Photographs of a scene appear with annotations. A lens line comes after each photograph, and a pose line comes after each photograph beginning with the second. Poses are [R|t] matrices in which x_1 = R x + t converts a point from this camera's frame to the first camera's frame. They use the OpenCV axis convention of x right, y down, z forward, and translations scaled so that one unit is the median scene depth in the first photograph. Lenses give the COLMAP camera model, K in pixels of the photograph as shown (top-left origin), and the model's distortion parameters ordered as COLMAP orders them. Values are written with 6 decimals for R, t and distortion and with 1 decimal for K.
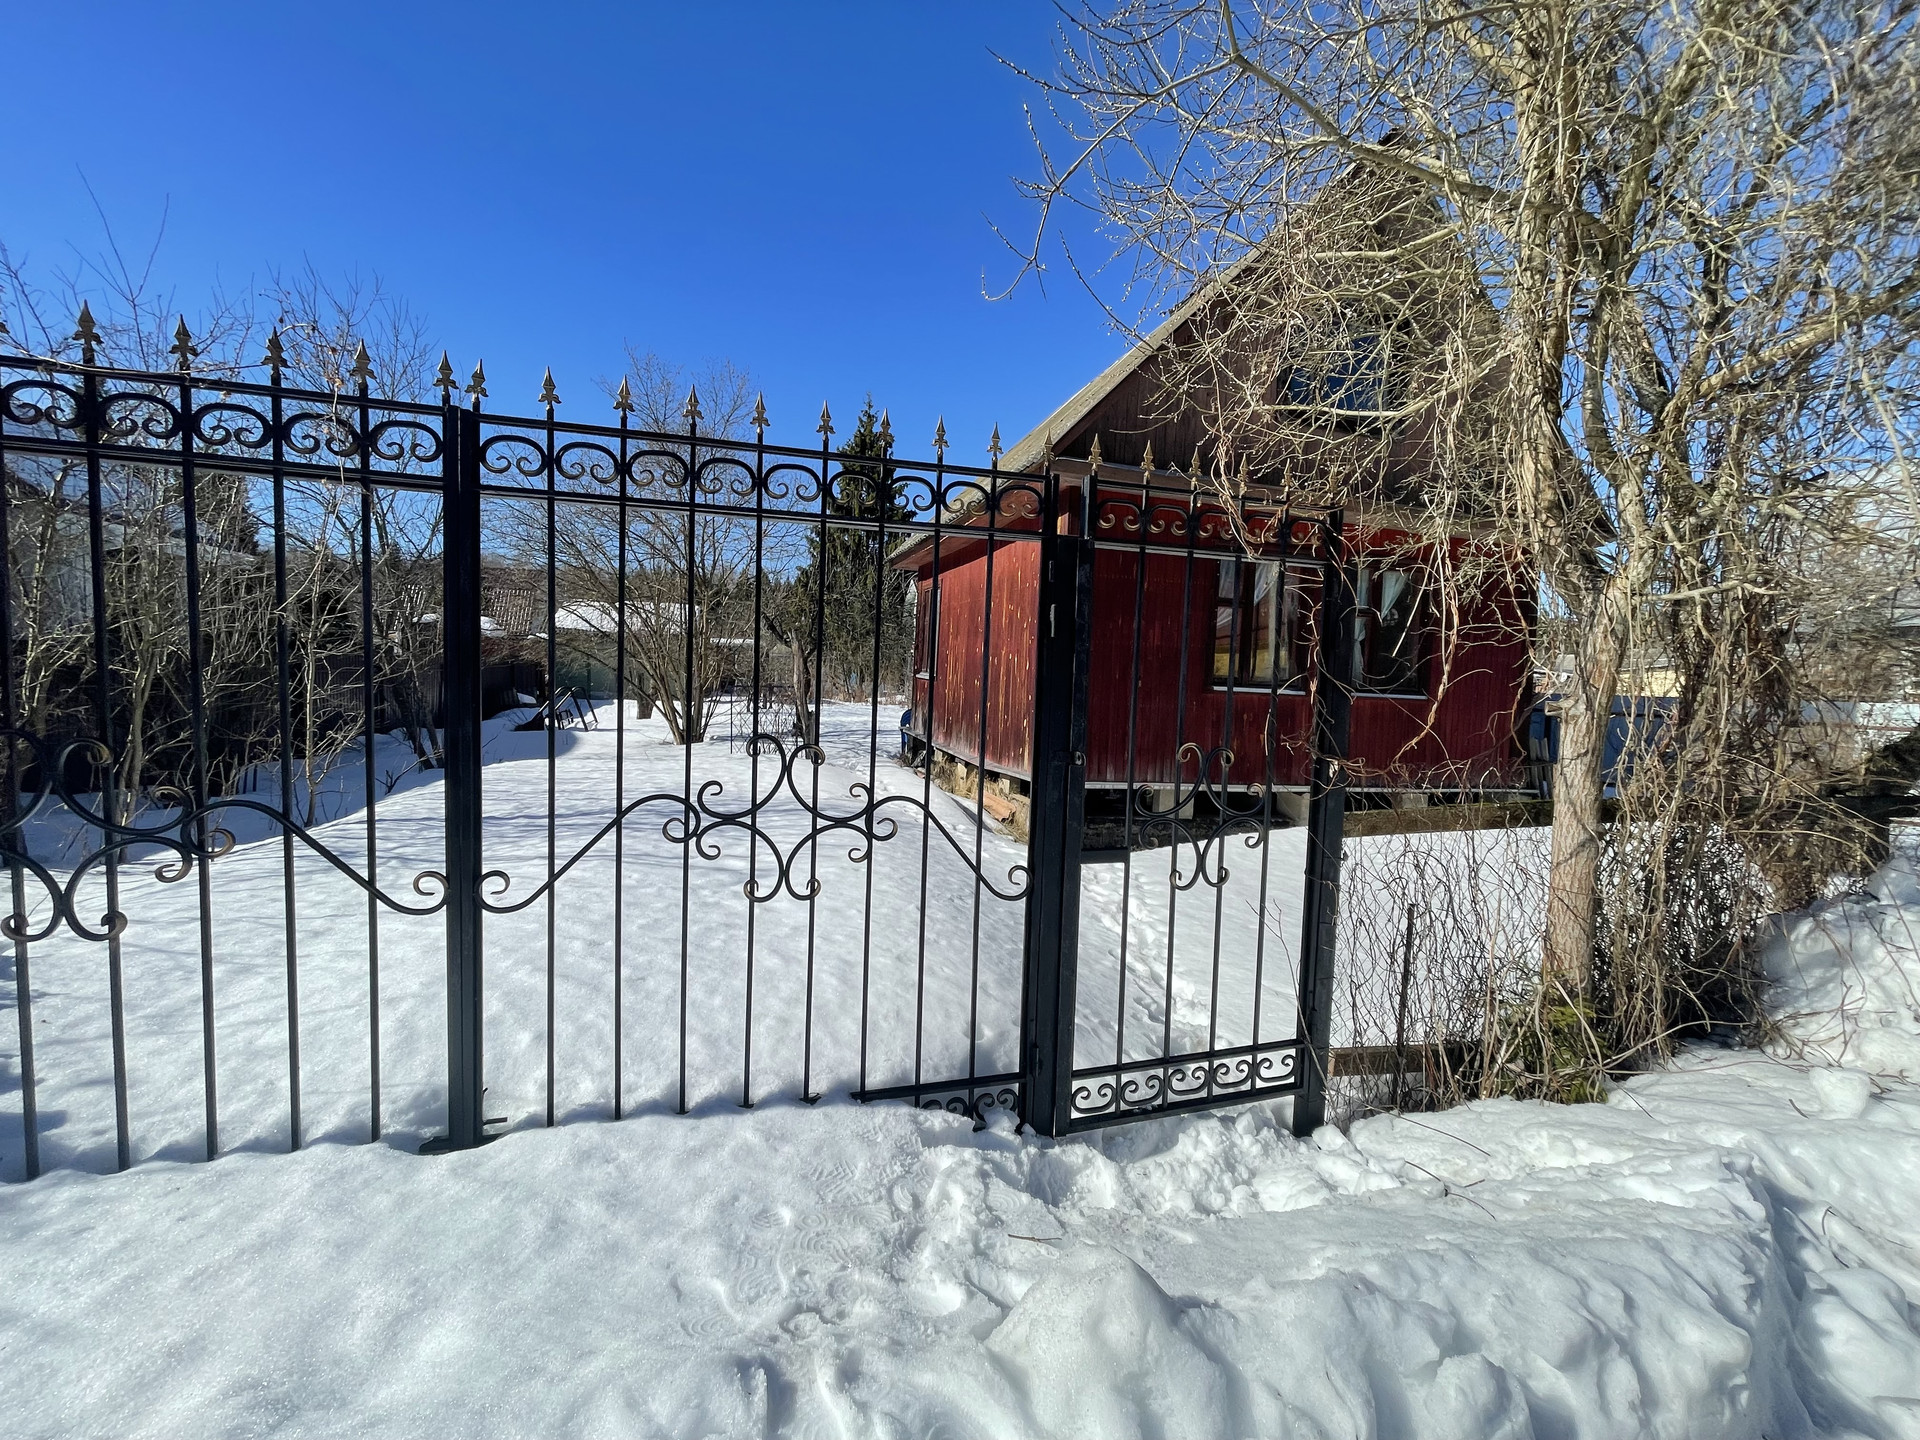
lens RADIAL K [[775.0, 0, 964.0], [0, 775.0, 717.0], [0, 0, 1]] dist [-0.004901, 0.000883]
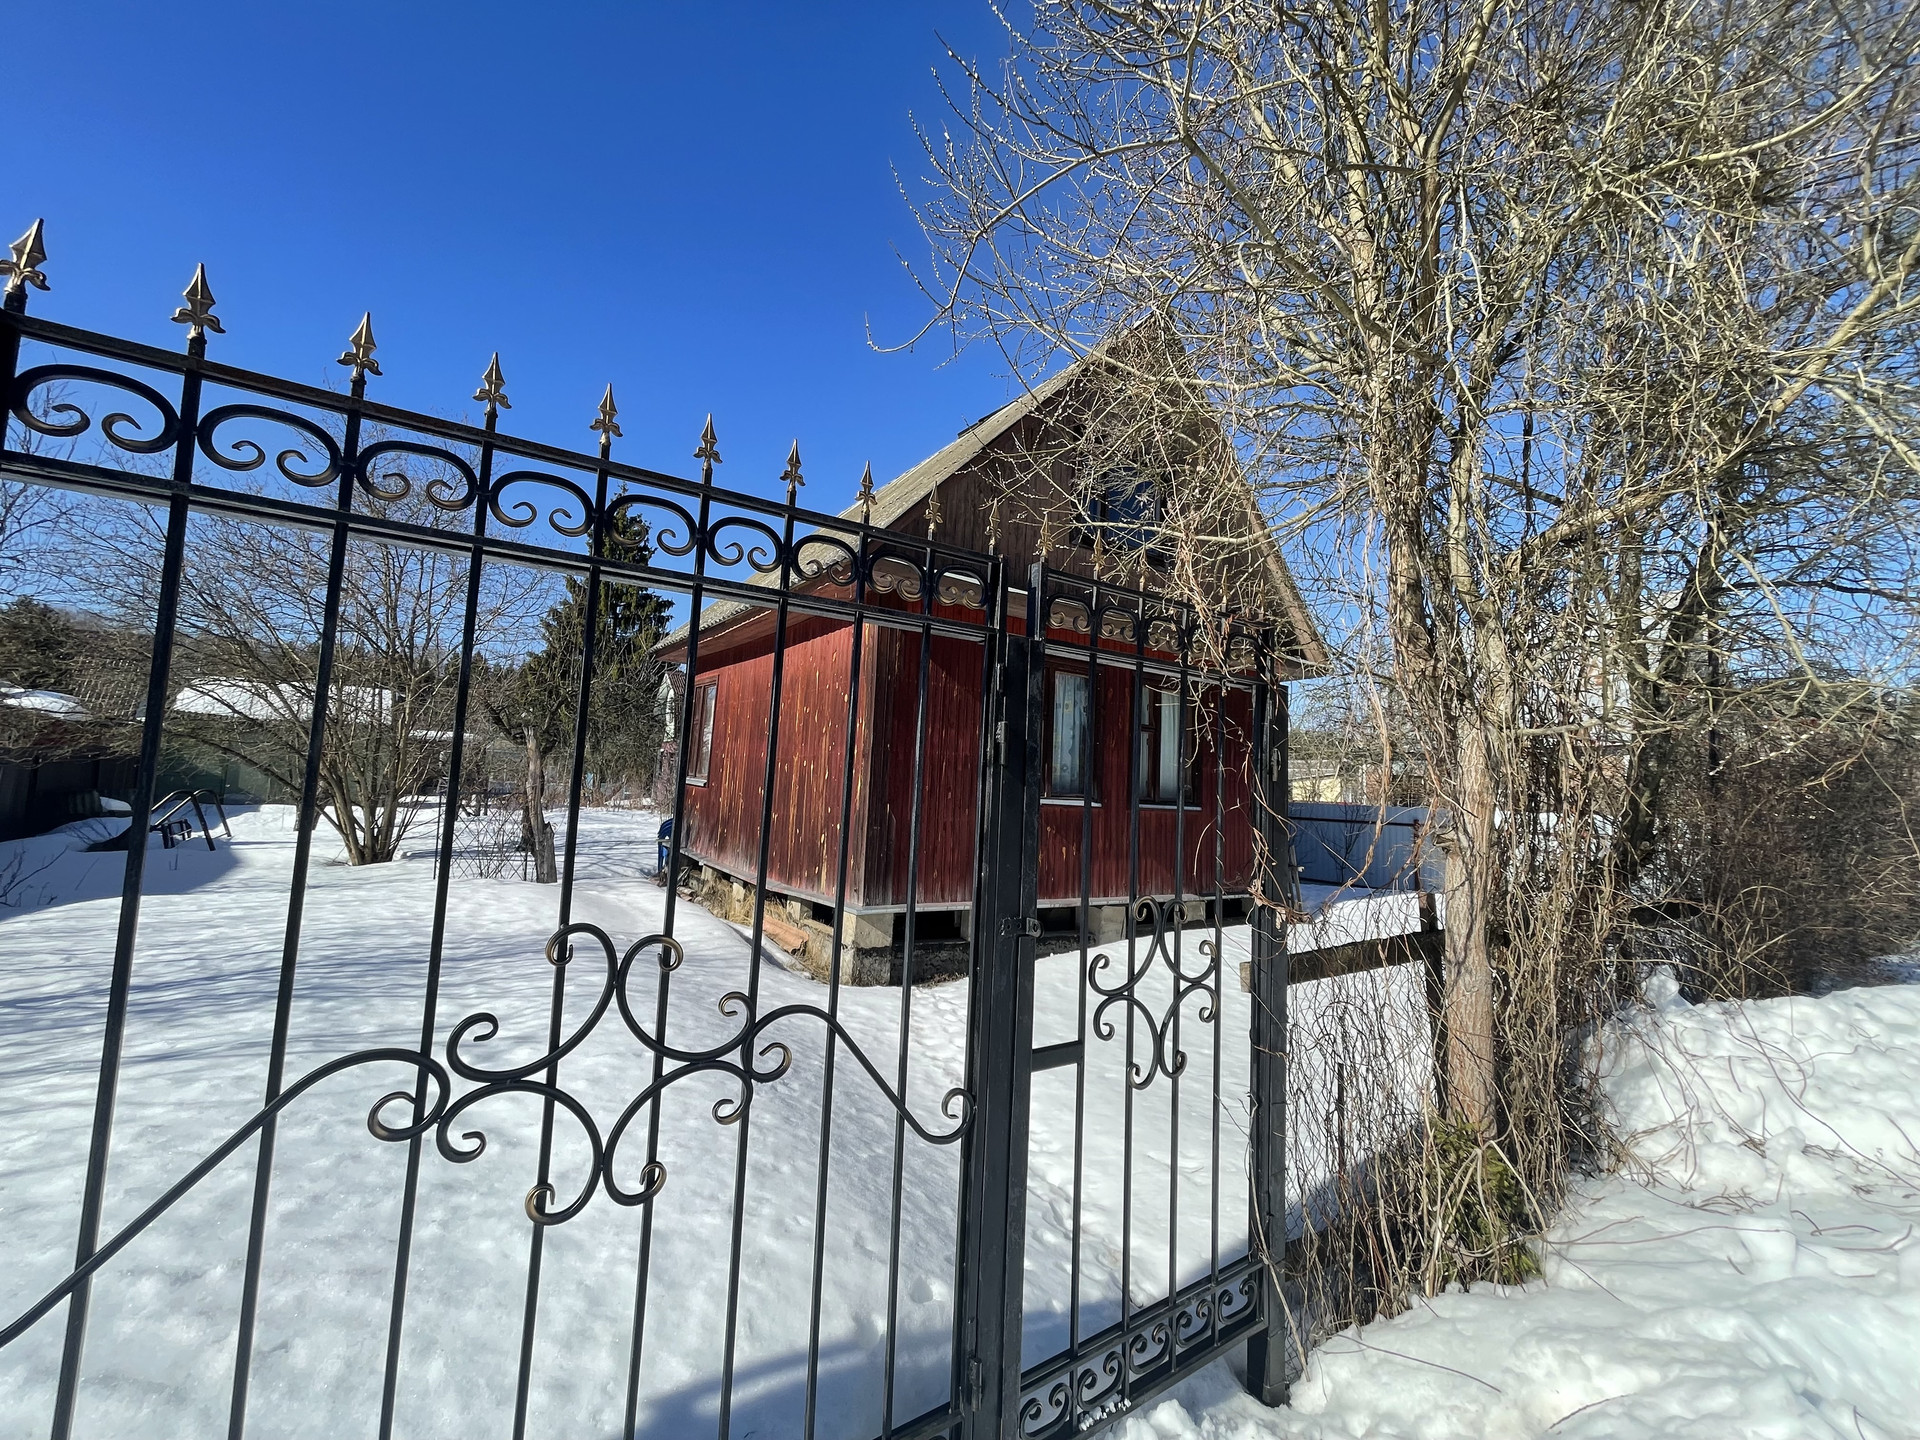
lens RADIAL K [[775.0, 0, 964.0], [0, 775.0, 717.0], [0, 0, 1]] dist [-0.004901, 0.000883]
pose [[0.951194, 0.033876, 0.306728, -0.139041], [0.006060, 0.991714, -0.128321, -0.049075], [-0.308533, 0.123917, 0.943108, 0.273040]]
